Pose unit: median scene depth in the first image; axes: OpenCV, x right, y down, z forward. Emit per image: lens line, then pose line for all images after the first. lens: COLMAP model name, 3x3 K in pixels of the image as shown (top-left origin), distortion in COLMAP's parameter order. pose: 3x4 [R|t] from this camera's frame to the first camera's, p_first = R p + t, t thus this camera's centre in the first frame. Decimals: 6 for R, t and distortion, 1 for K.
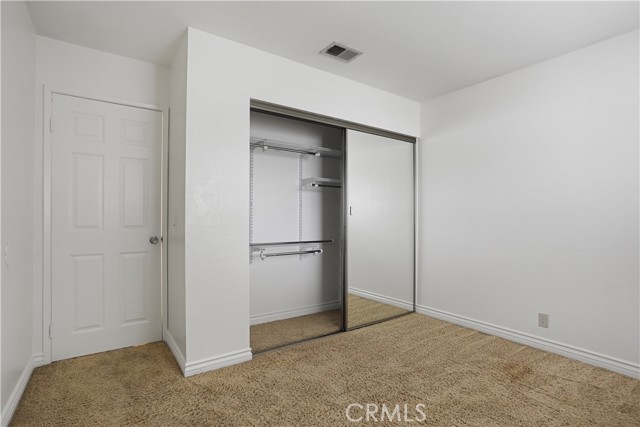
lens RADIAL K [[308.9, 0, 319.0], [0, 308.9, 215.1], [0, 0, 1]] dist [-0.038637, 0.016527]
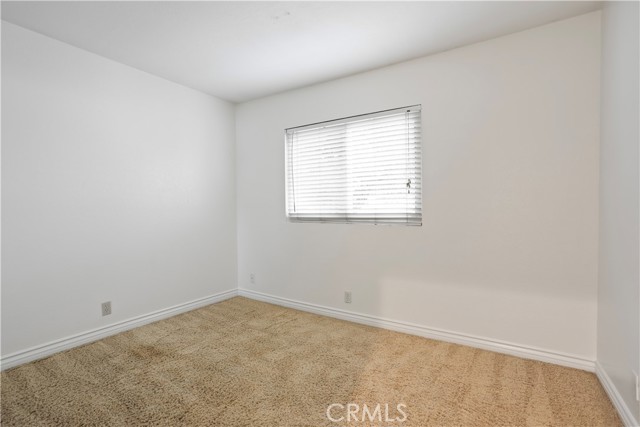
lens RADIAL K [[308.9, 0, 318.6], [0, 308.9, 211.6], [0, 0, 1]] dist [-0.038637, 0.016527]
pose [[-0.397677, -0.015116, 0.917401, -0.555676], [-0.006333, 0.999886, 0.013729, 0.002337], [-0.917504, -0.000350, -0.397727, 0.864465]]
